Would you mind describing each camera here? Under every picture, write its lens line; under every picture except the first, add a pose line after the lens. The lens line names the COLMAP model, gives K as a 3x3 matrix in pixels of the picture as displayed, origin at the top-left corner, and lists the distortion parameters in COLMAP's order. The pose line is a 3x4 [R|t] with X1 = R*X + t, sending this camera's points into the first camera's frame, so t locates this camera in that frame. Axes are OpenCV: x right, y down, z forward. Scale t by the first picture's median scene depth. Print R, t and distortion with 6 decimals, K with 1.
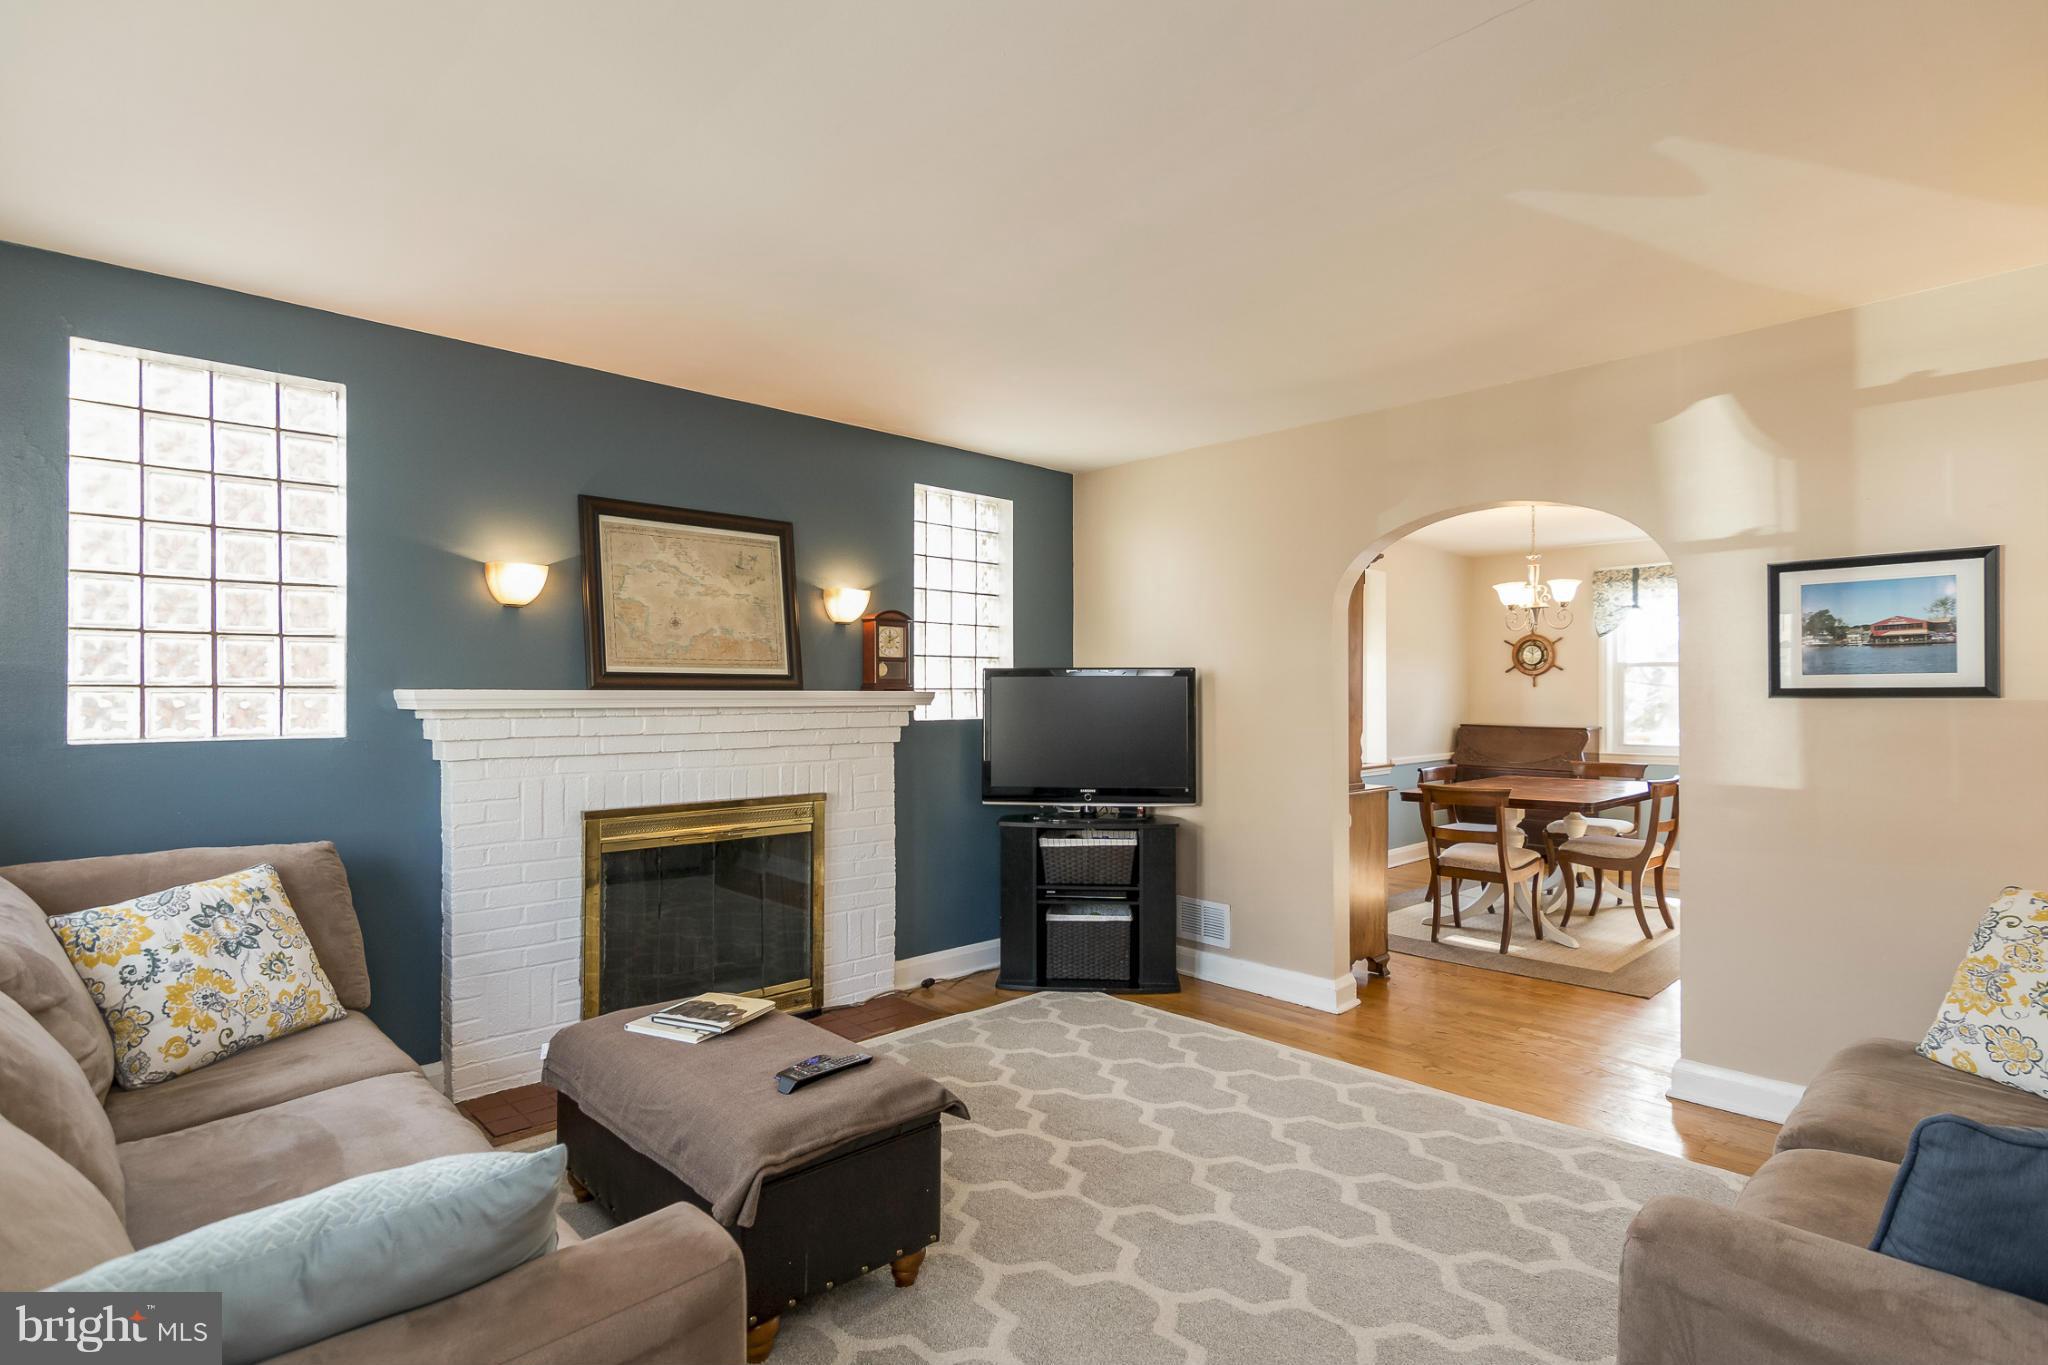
lens RADIAL K [[1039.7, 0, 1024.0], [0, 1039.7, 682.5], [0, 0, 1]] dist [0.000400, 0.001374]
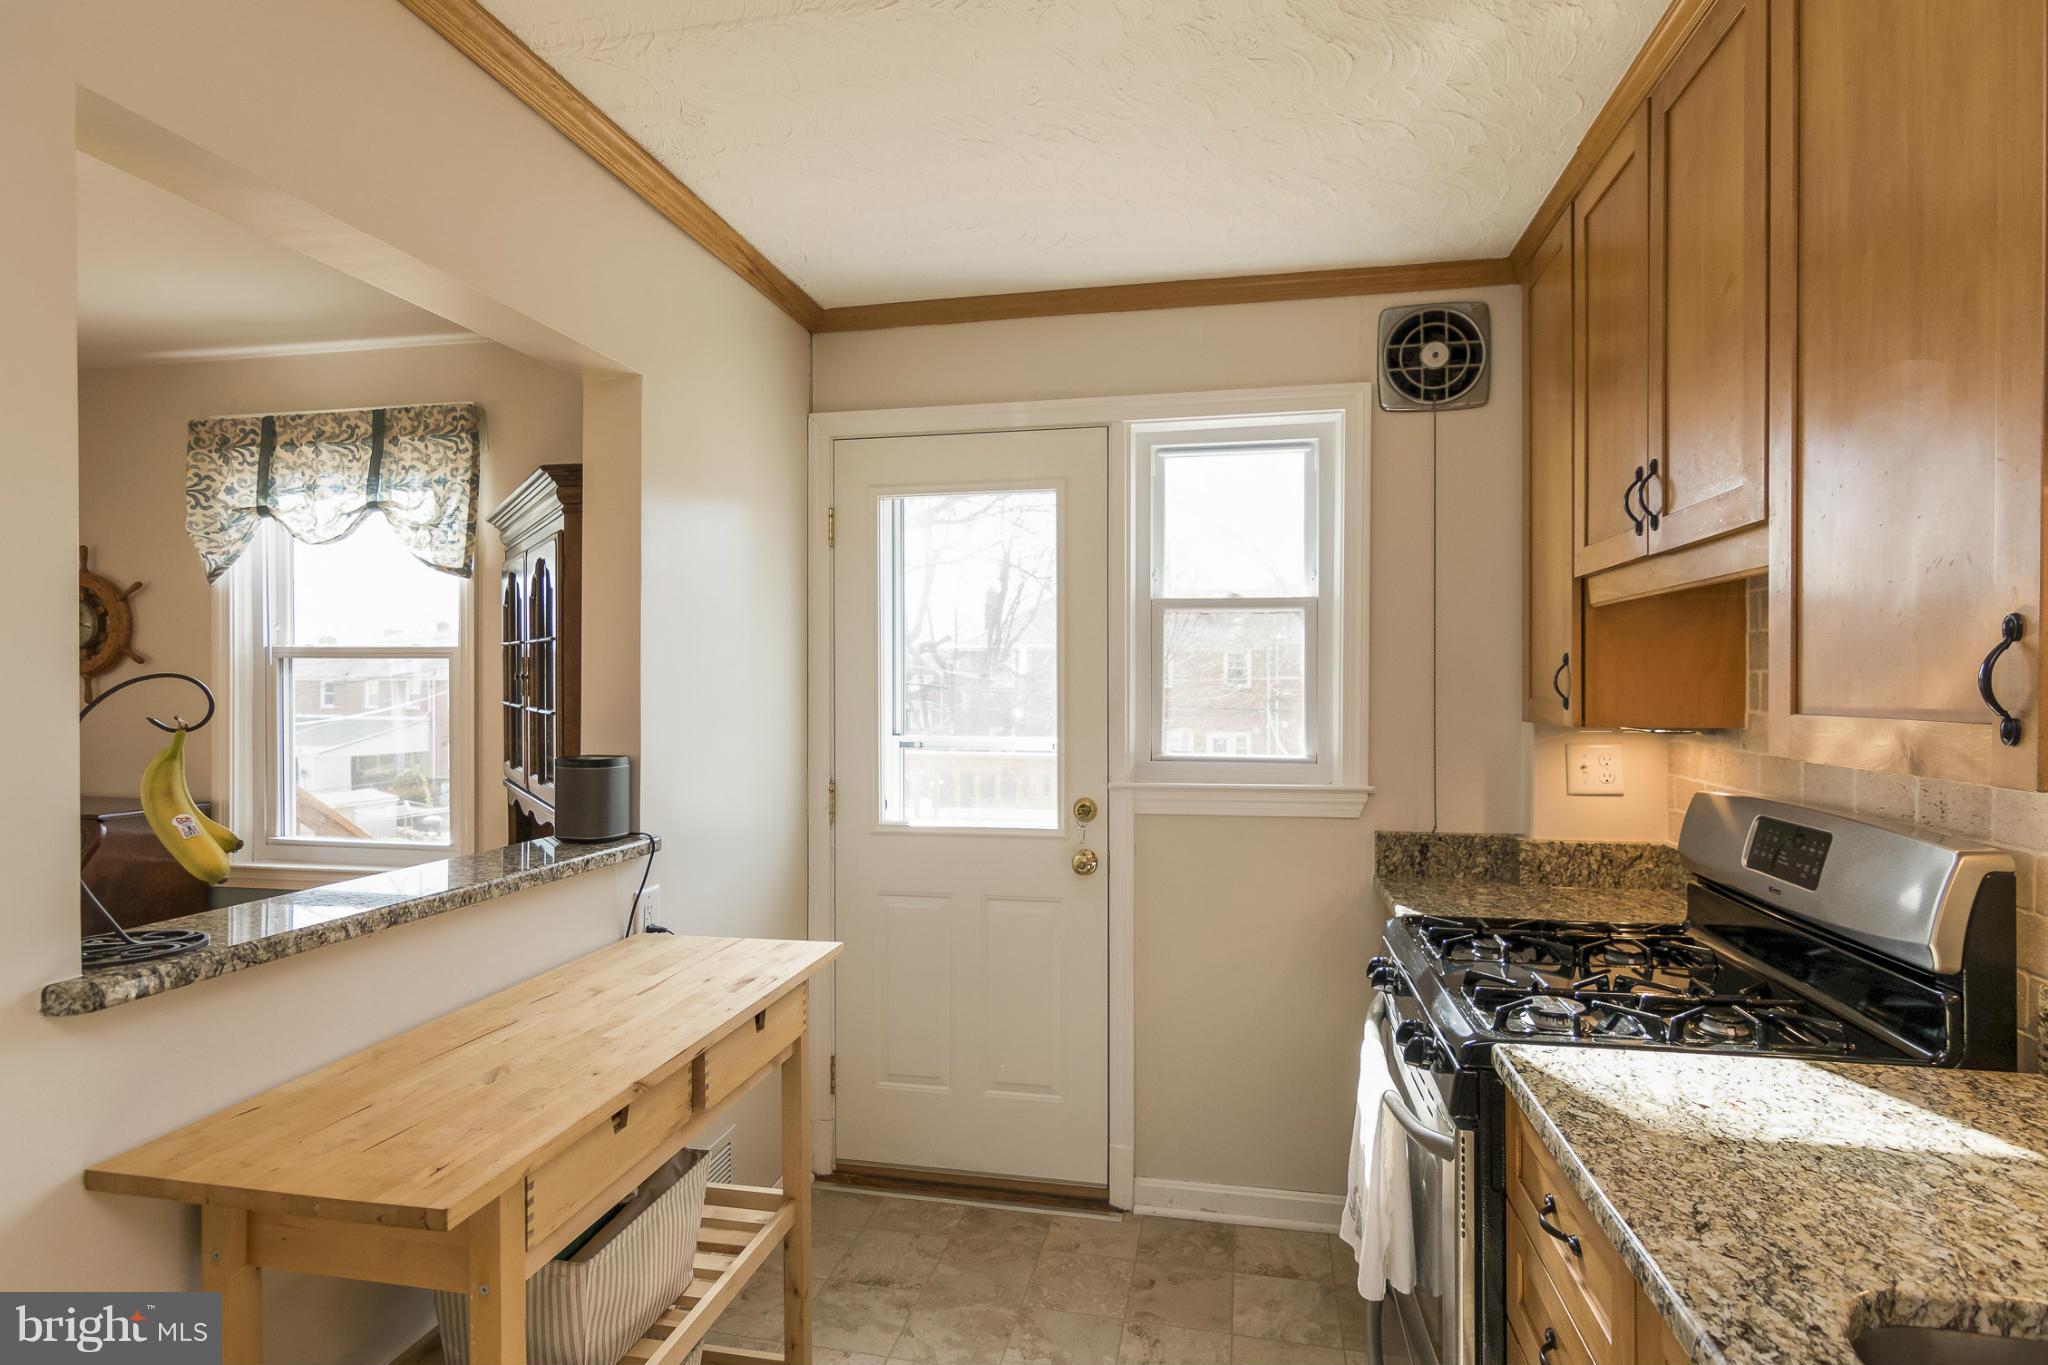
lens RADIAL K [[1021.6, 0, 1046.3], [0, 1021.6, 689.0], [0, 0, 1]] dist [0.000154, 0.000451]
pose [[0.812004, -0.000911, 0.583651, 1.270543], [-0.008935, 0.999862, 0.013992, -0.022815], [-0.583584, -0.016576, 0.811884, 1.033302]]
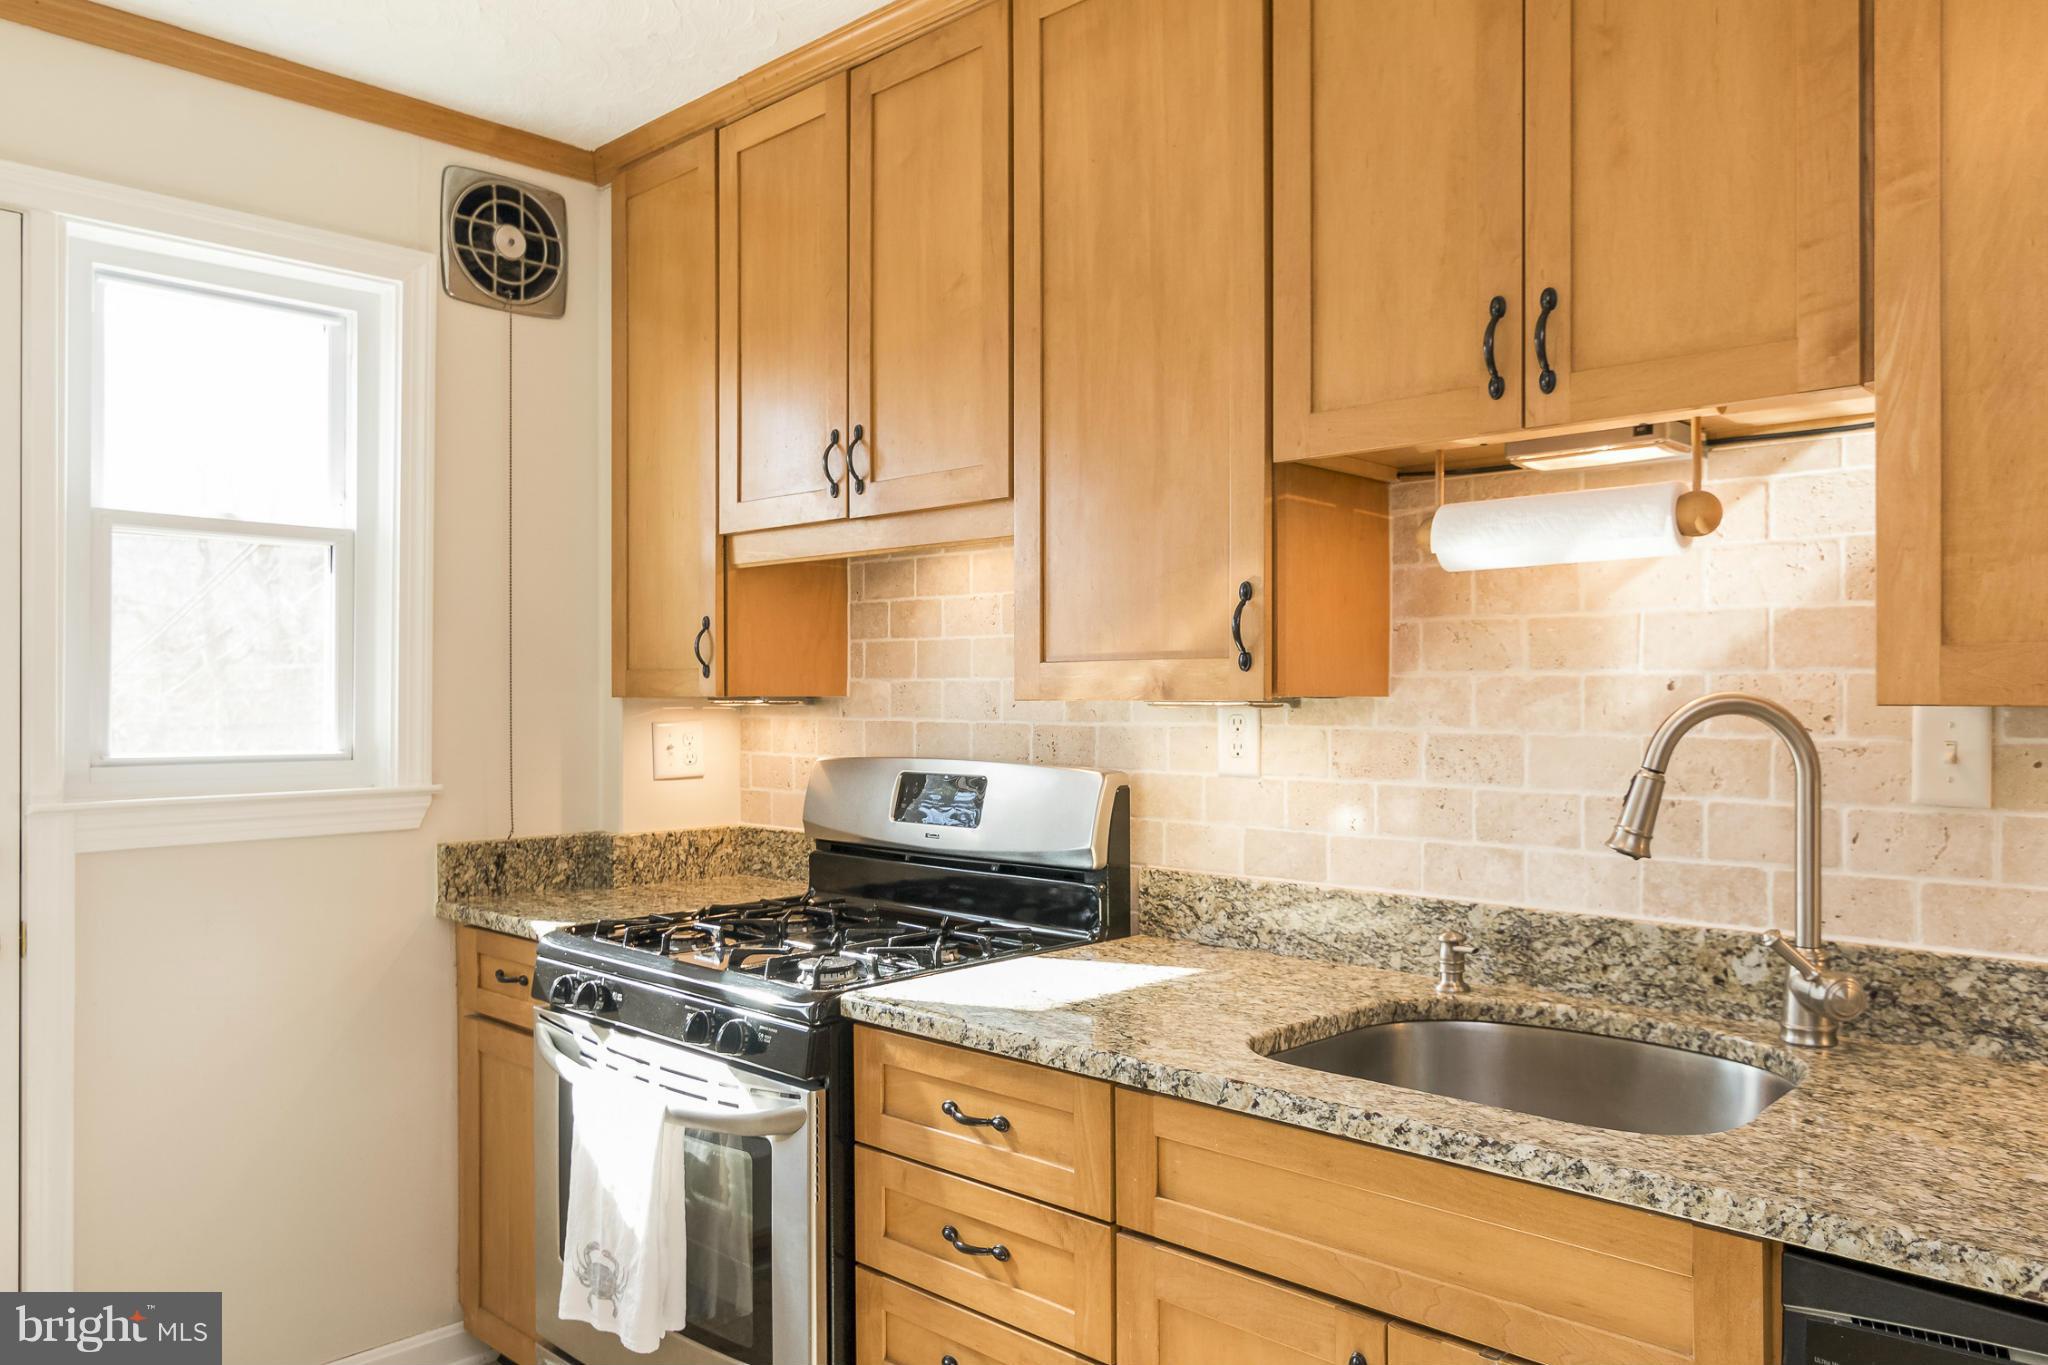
lens RADIAL K [[1454.5, 0, 1024.0], [0, 1454.5, 682.5], [0, 0, 1]] dist [-0.003683, 0.005406]
pose [[-0.042509, 0.010712, 0.999039, 1.087407], [-0.011978, 0.999865, -0.011231, 0.003431], [-0.999024, -0.012443, -0.042375, 1.199796]]
